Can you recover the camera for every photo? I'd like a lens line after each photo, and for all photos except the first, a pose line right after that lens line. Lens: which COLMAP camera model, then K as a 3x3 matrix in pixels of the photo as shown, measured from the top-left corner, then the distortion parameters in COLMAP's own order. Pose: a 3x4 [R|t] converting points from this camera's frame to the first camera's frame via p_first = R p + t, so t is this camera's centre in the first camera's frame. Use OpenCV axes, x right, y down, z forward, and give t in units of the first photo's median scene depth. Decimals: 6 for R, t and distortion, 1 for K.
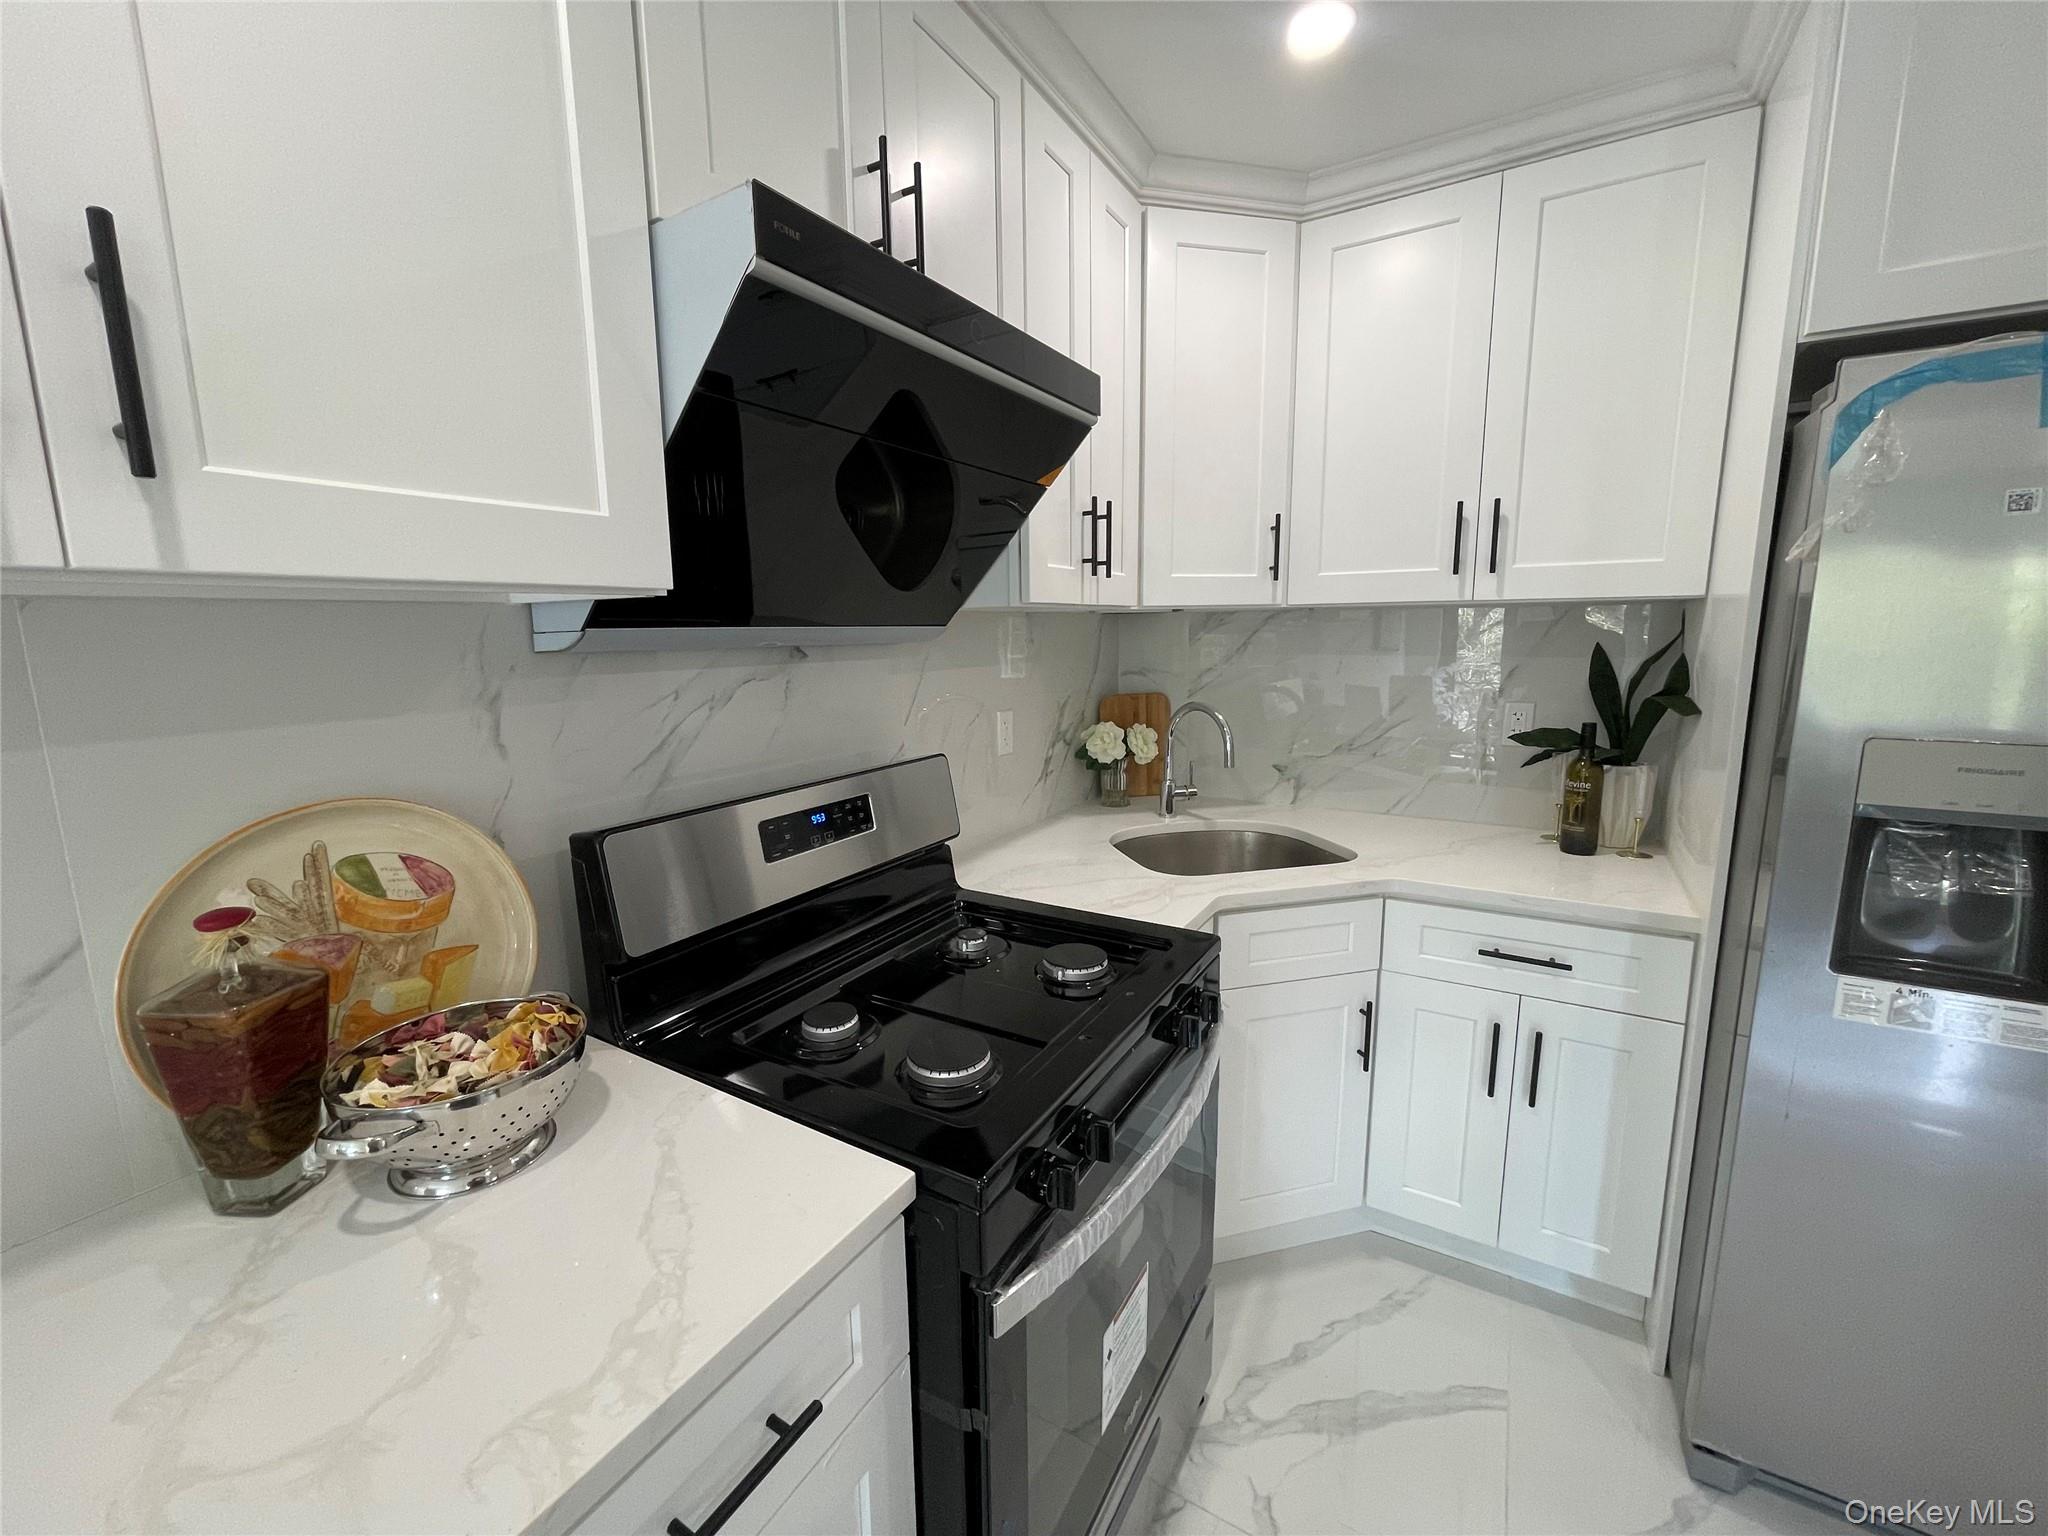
lens RADIAL K [[823.9, 0, 1026.9], [0, 823.9, 754.8], [0, 0, 1]] dist [0.000728, -0.000119]
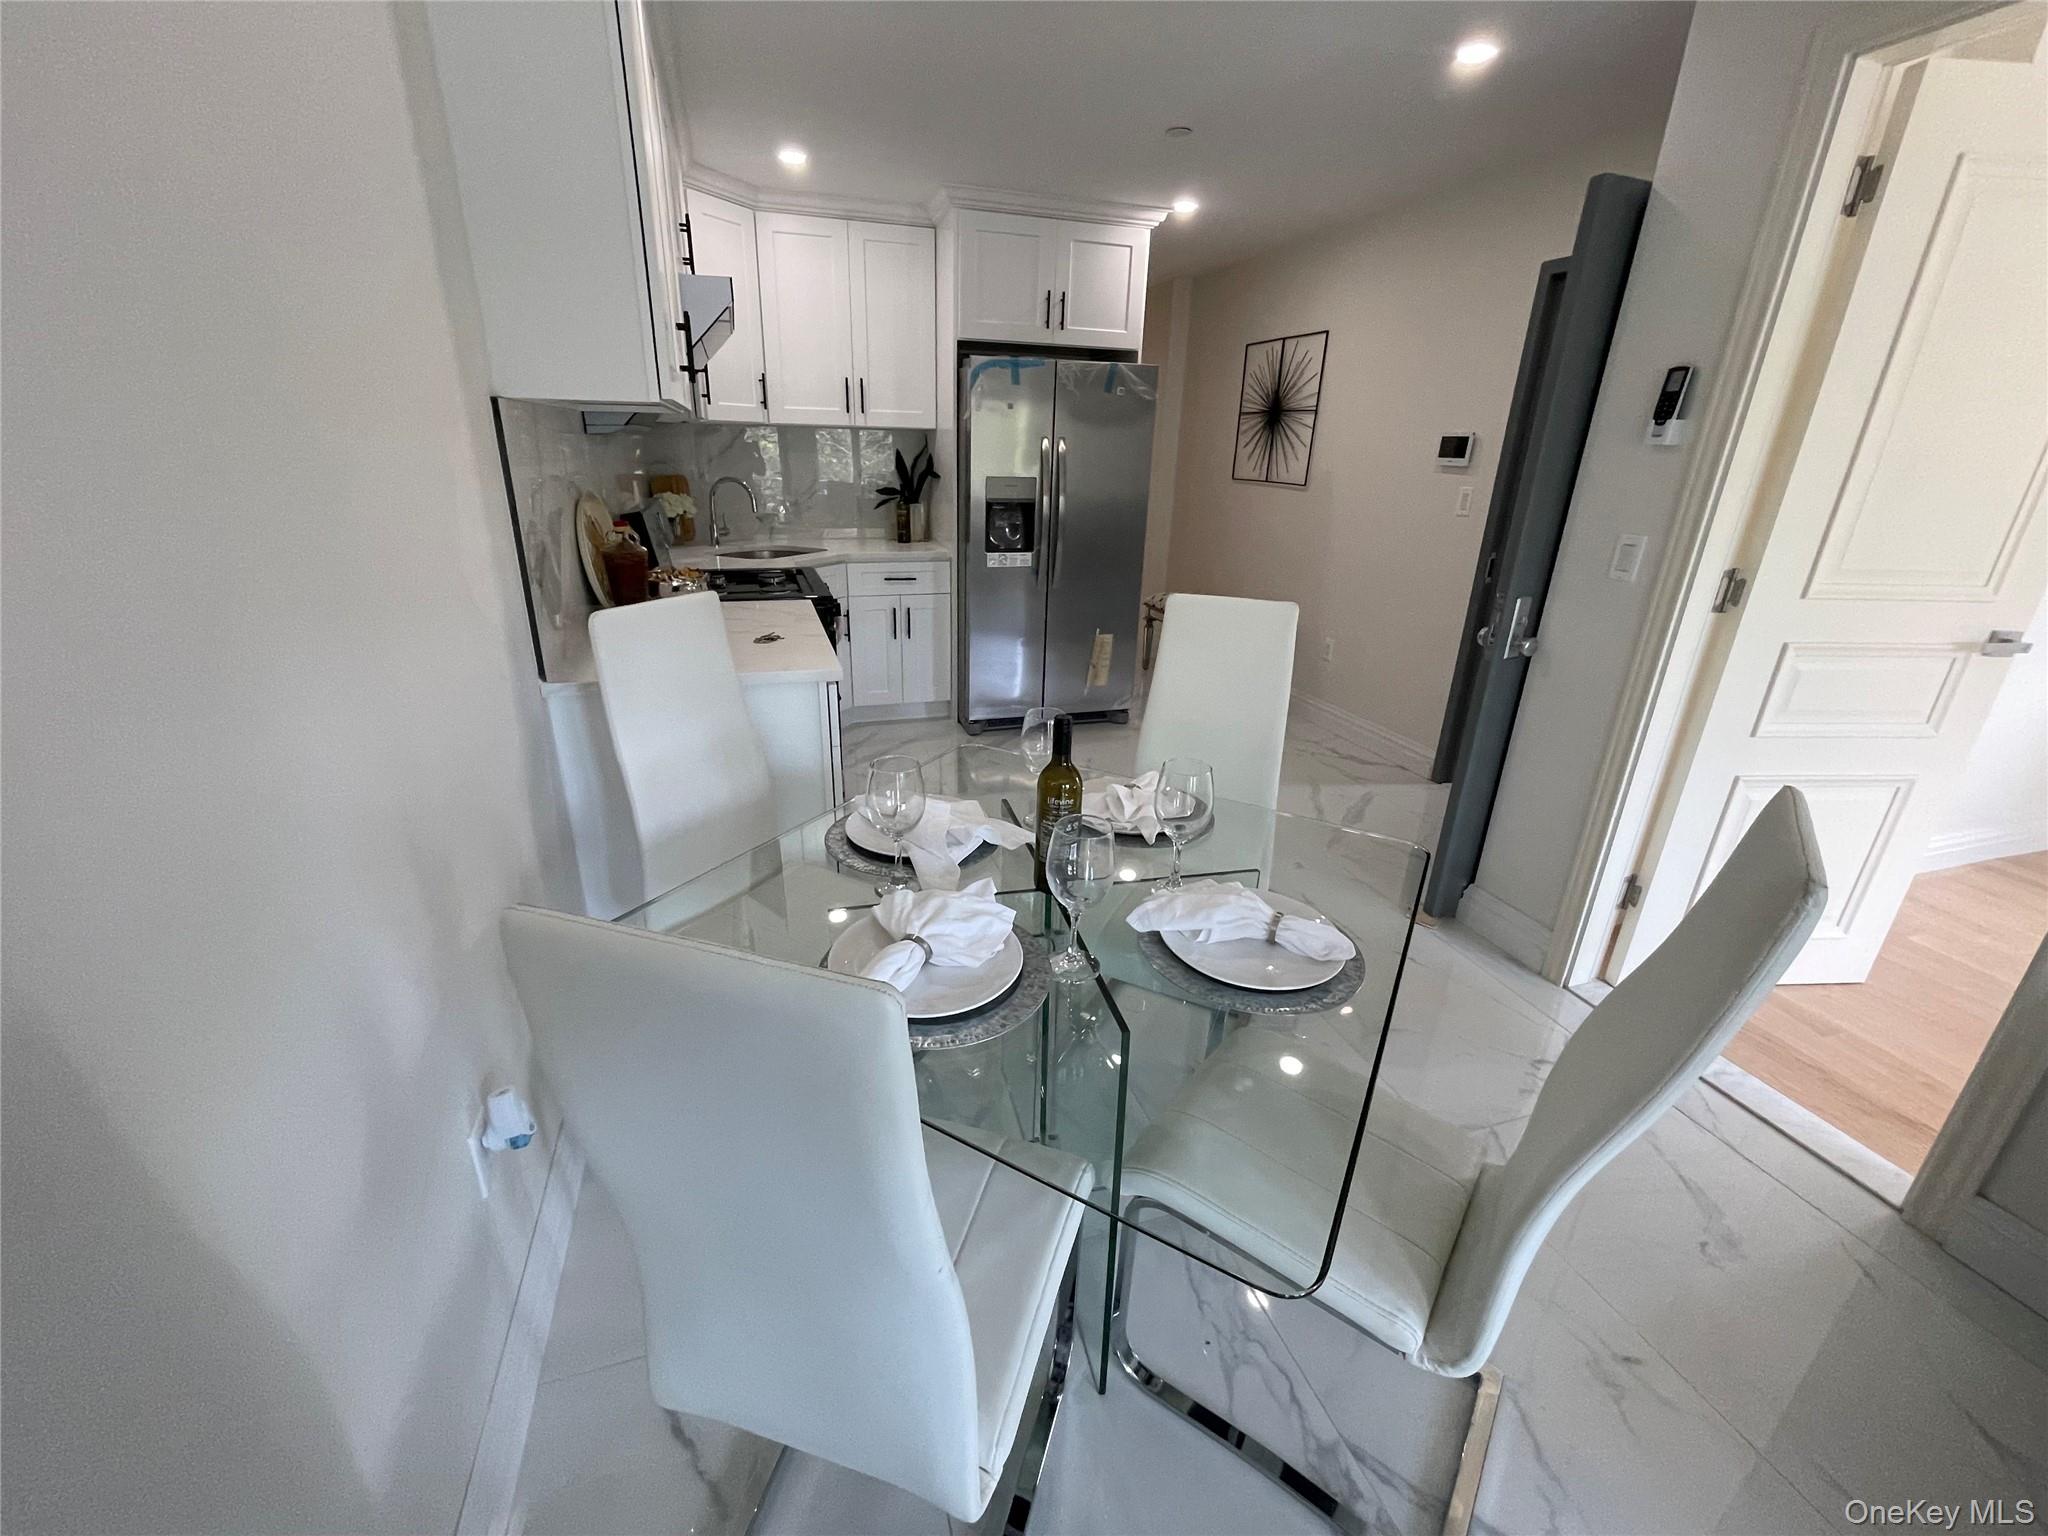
lens RADIAL K [[823.9, 0, 1026.9], [0, 823.9, 754.8], [0, 0, 1]] dist [0.000728, -0.000119]
pose [[0.658236, -0.236831, 0.714588, -0.955222], [0.082080, 0.966145, 0.244596, 0.163944], [-0.748324, -0.102348, 0.655390, -0.890436]]
